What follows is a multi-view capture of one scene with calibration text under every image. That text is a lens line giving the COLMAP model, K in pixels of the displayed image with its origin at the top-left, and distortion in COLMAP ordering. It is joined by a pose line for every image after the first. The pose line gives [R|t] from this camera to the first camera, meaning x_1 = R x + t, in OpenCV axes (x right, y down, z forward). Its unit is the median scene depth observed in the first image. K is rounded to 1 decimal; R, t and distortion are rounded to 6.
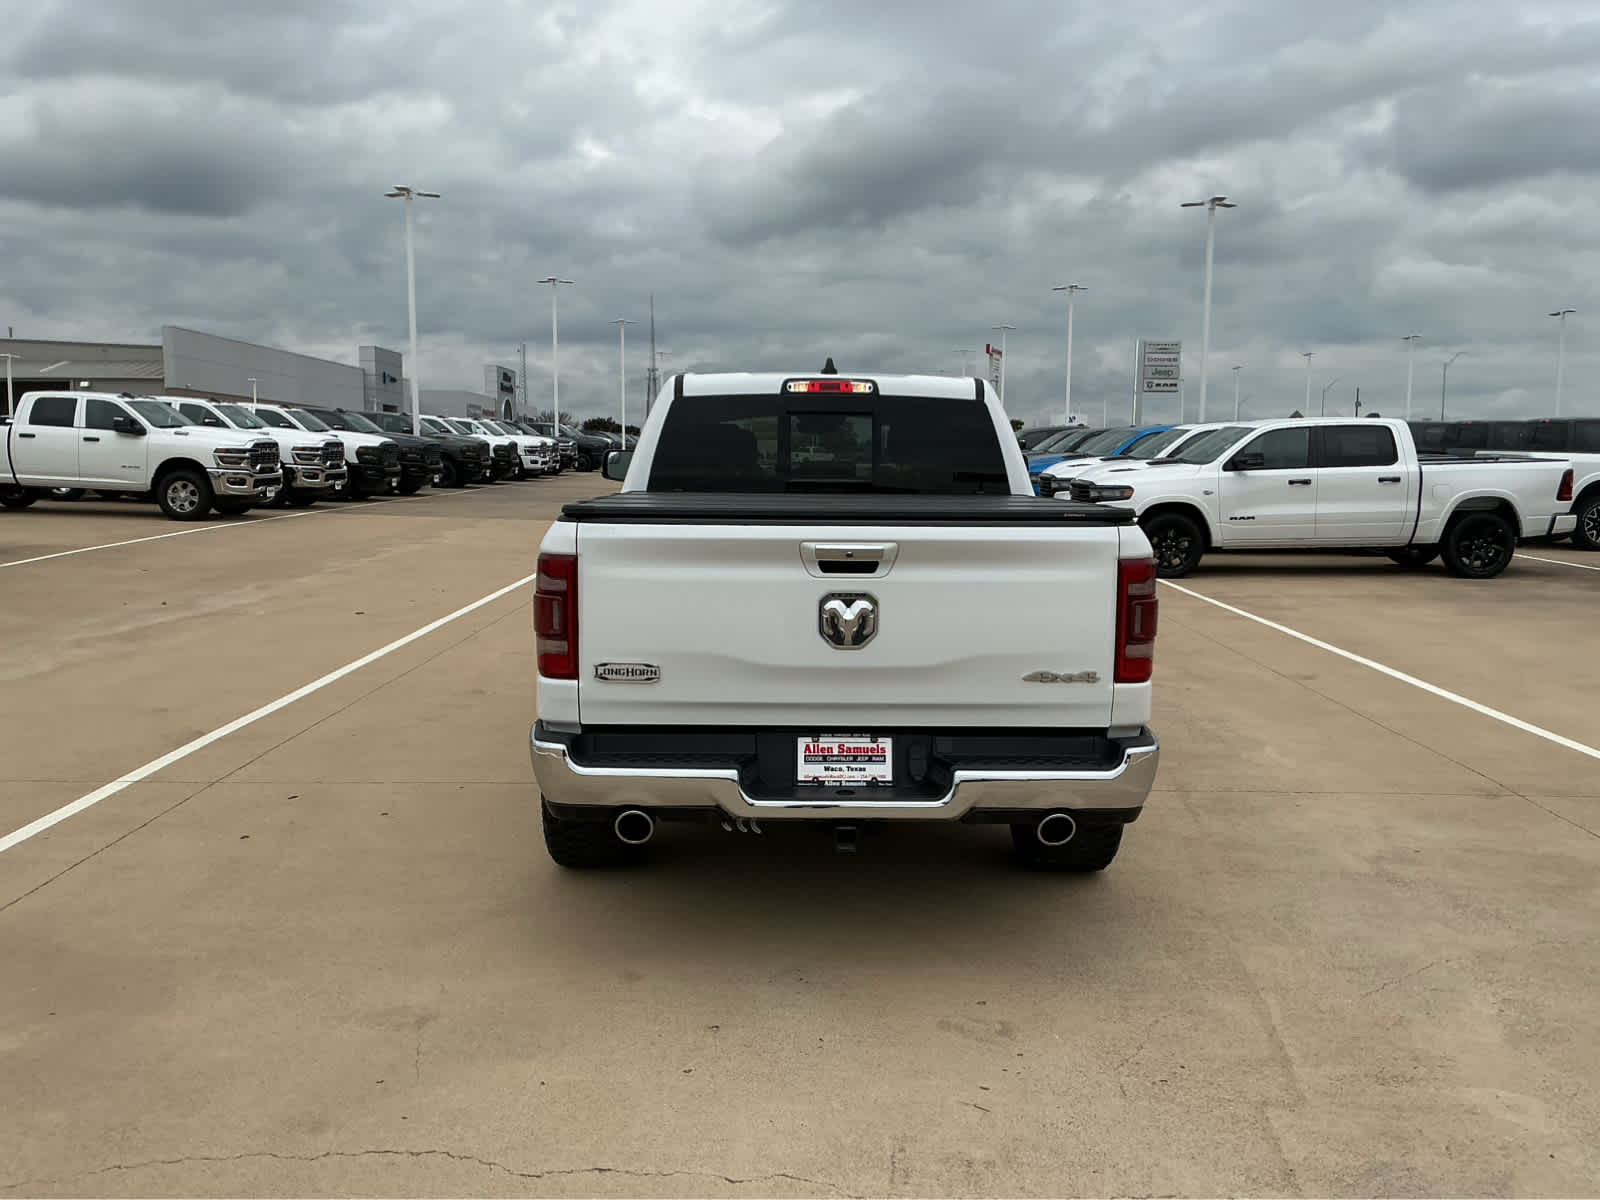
lens RADIAL K [[1331.9, 0, 797.8], [0, 1331.9, 592.9], [0, 0, 1]] dist [0.081647, -0.150748]
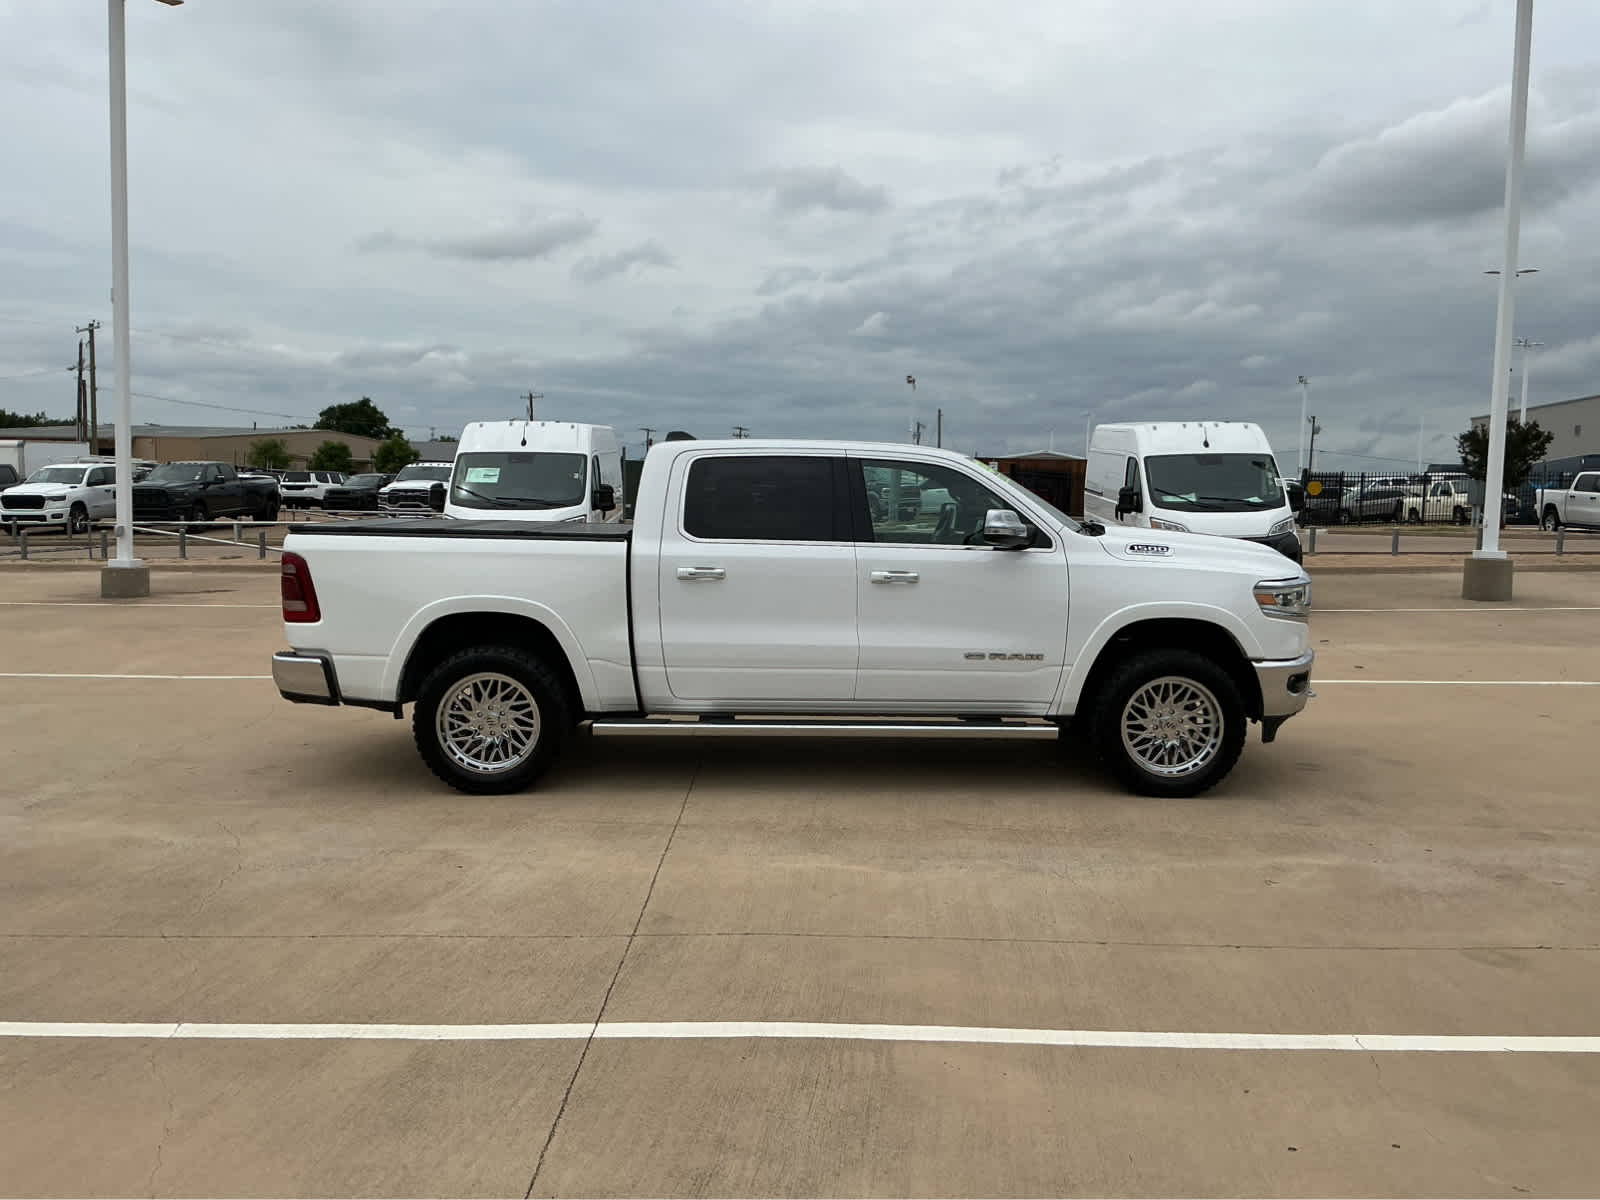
lens RADIAL K [[1331.9, 0, 804.2], [0, 1331.9, 599.5], [0, 0, 1]] dist [0.081647, -0.150748]
pose [[-0.007677, 0.075726, -0.997099, 1.412335], [-0.122321, 0.989569, 0.076096, -0.127020], [0.992461, 0.122550, 0.001666, 1.162030]]
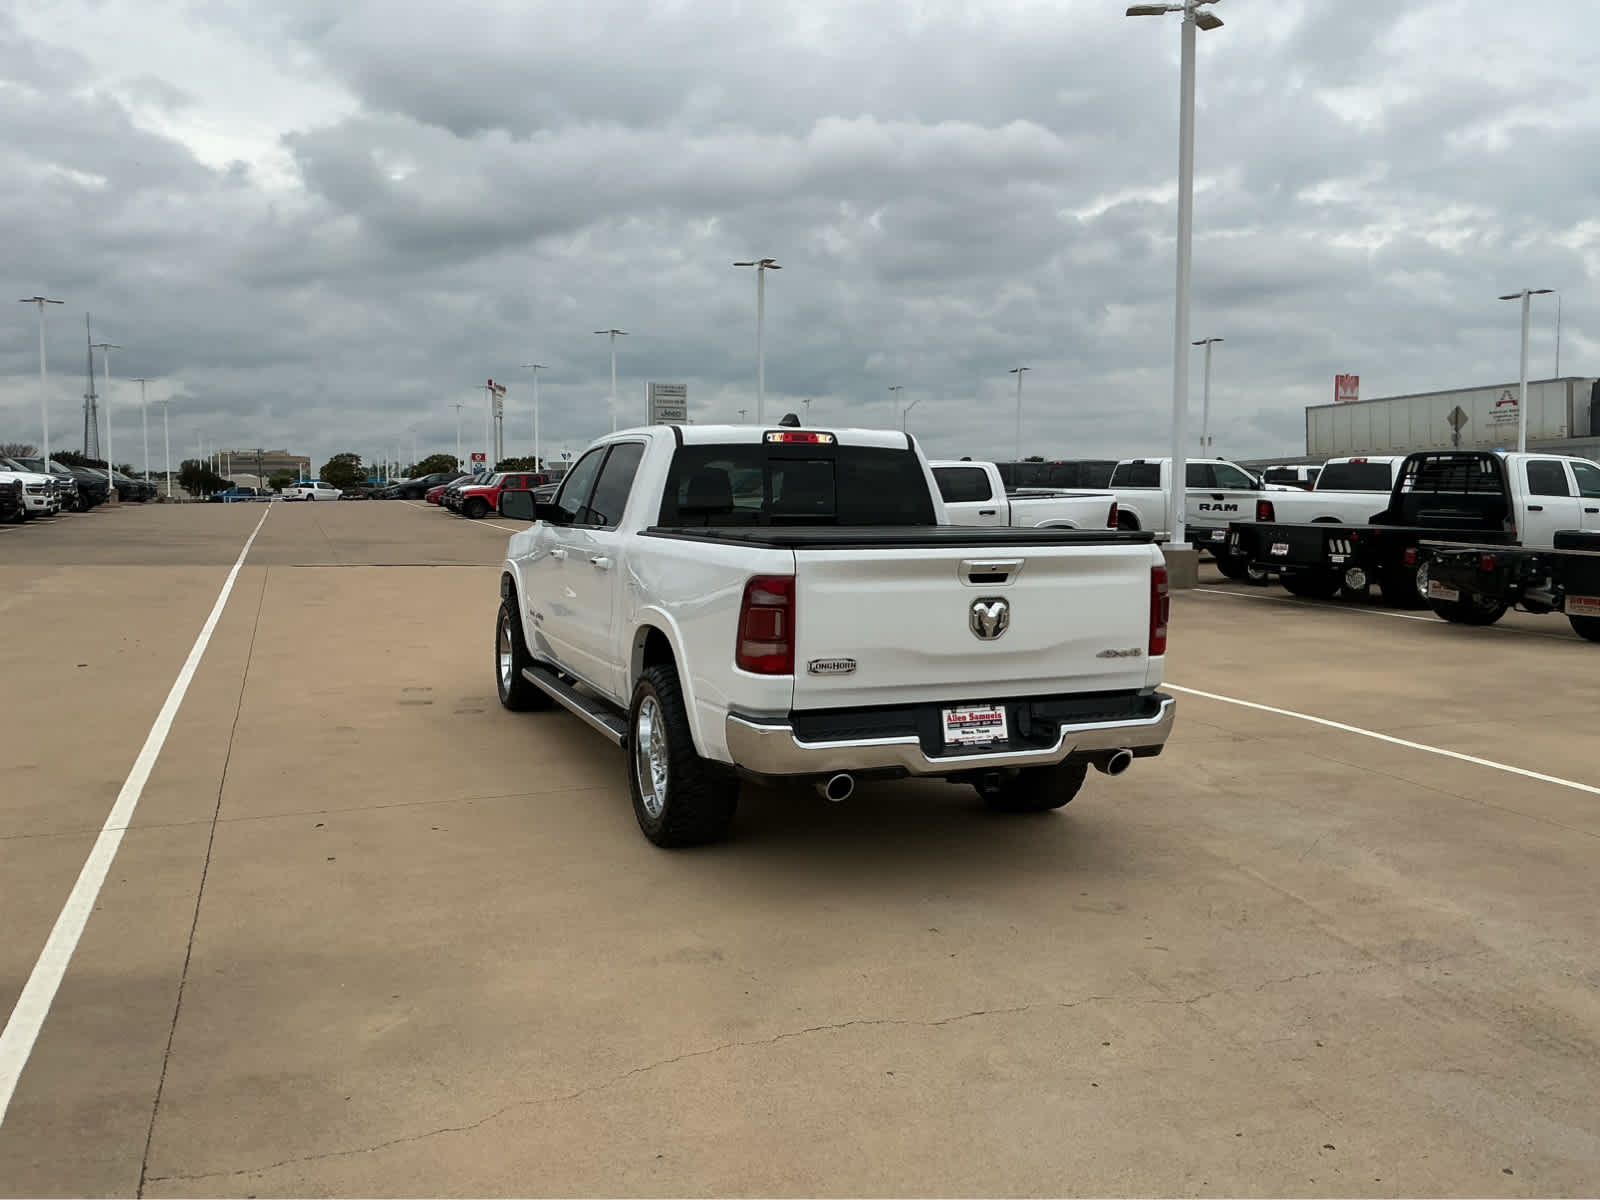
lens RADIAL K [[1331.9, 0, 806.6], [0, 1331.9, 597.5], [0, 0, 1]] dist [0.081647, -0.150748]
pose [[0.927650, -0.033892, 0.371910, -0.423628], [0.042800, 0.998960, -0.015721, 0.008881], [-0.370990, 0.030502, 0.928136, -0.117187]]
